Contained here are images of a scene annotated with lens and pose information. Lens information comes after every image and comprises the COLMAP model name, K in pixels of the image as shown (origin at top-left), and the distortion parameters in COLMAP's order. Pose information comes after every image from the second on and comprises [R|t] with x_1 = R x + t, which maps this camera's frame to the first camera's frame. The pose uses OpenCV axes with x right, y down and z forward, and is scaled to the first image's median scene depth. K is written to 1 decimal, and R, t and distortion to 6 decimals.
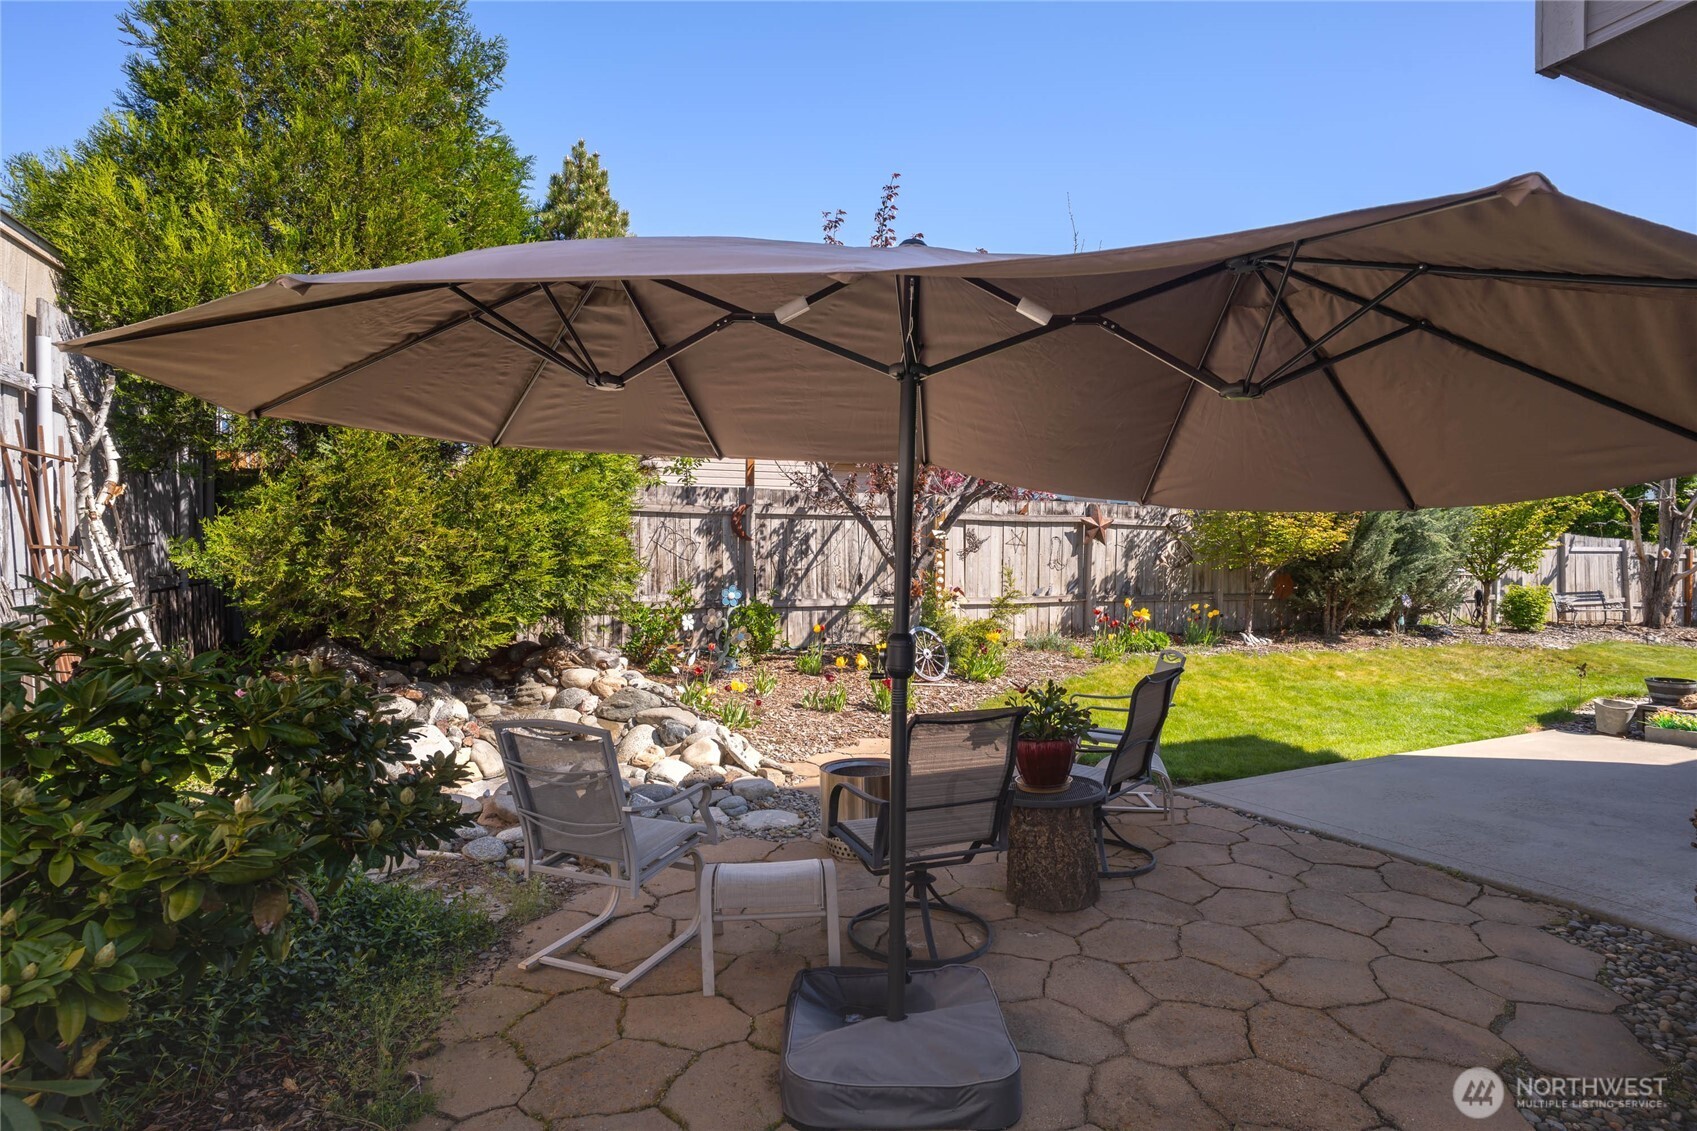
lens RADIAL K [[931.3, 0, 848.5], [0, 931.3, 565.5], [0, 0, 1]] dist [-0.000810, 0.022474]
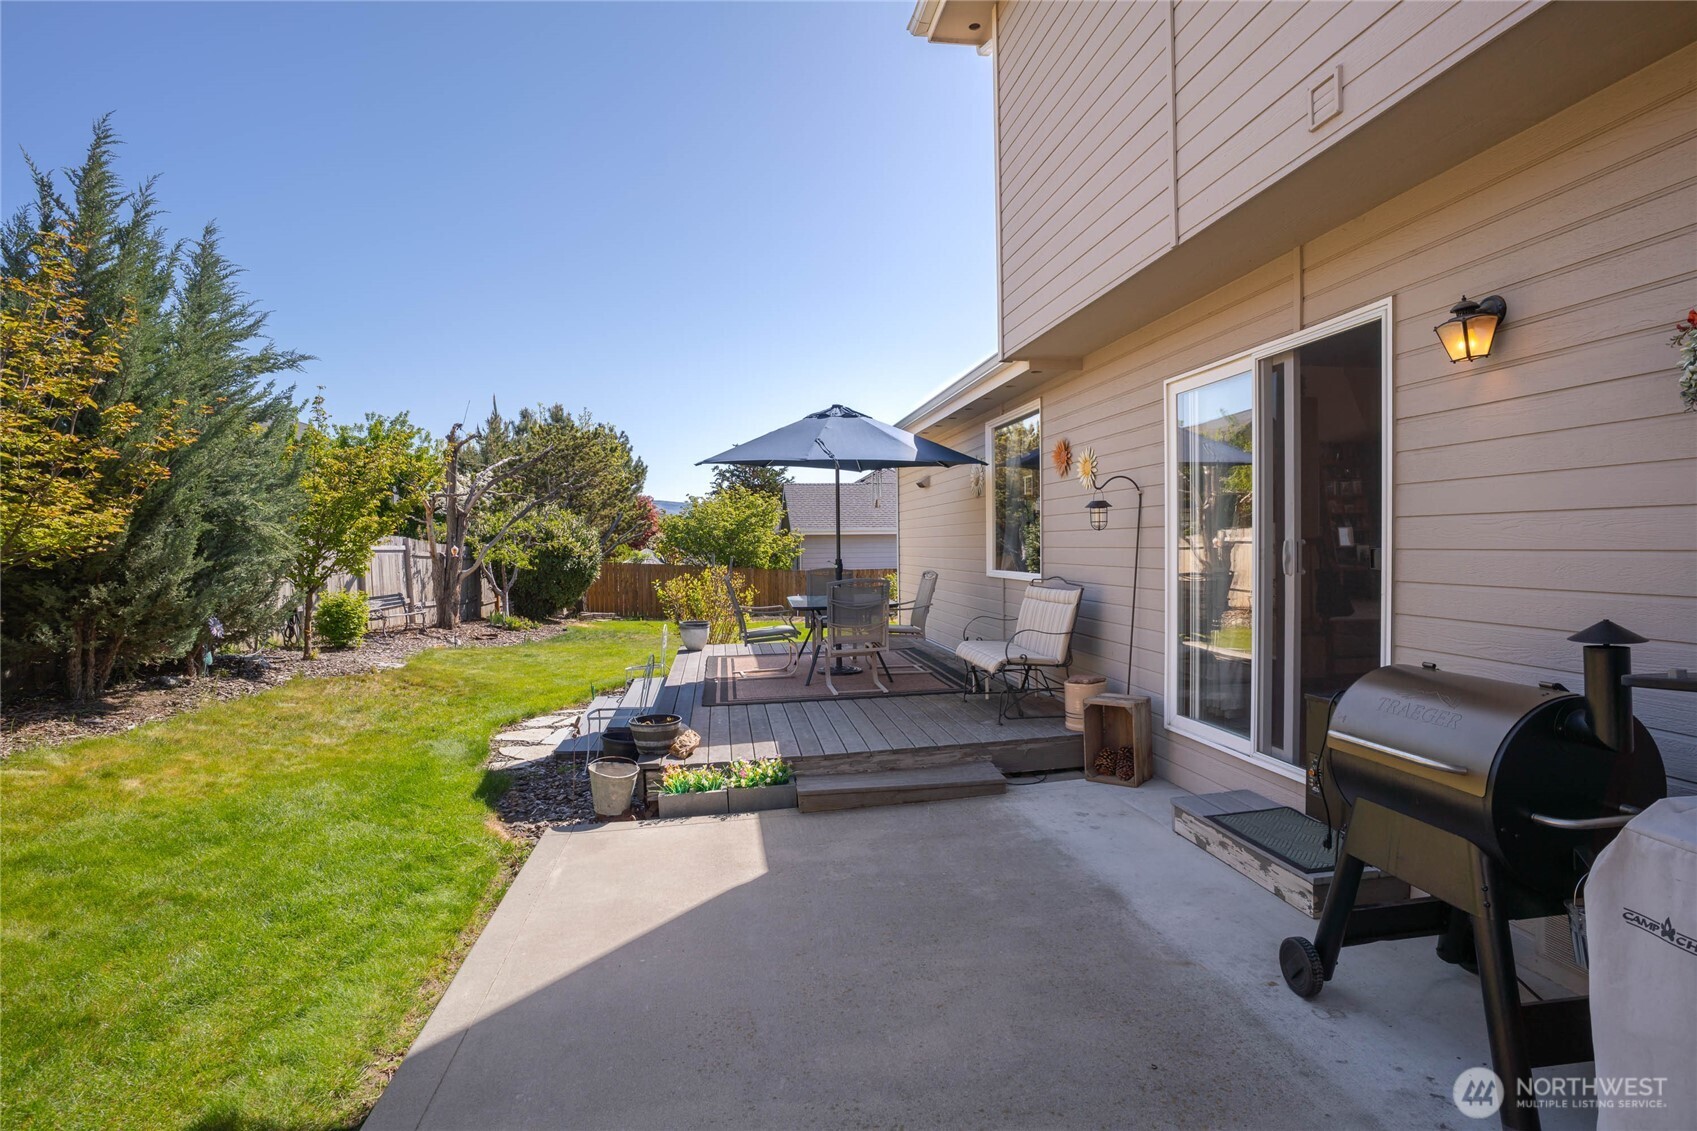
lens RADIAL K [[931.3, 0, 848.5], [0, 931.3, 565.5], [0, 0, 1]] dist [-0.000810, 0.022474]
pose [[0.360665, -0.026581, 0.932317, 0.157360], [0.029432, 0.999420, 0.017108, -0.003333], [-0.932231, 0.021269, 0.361238, 0.368169]]
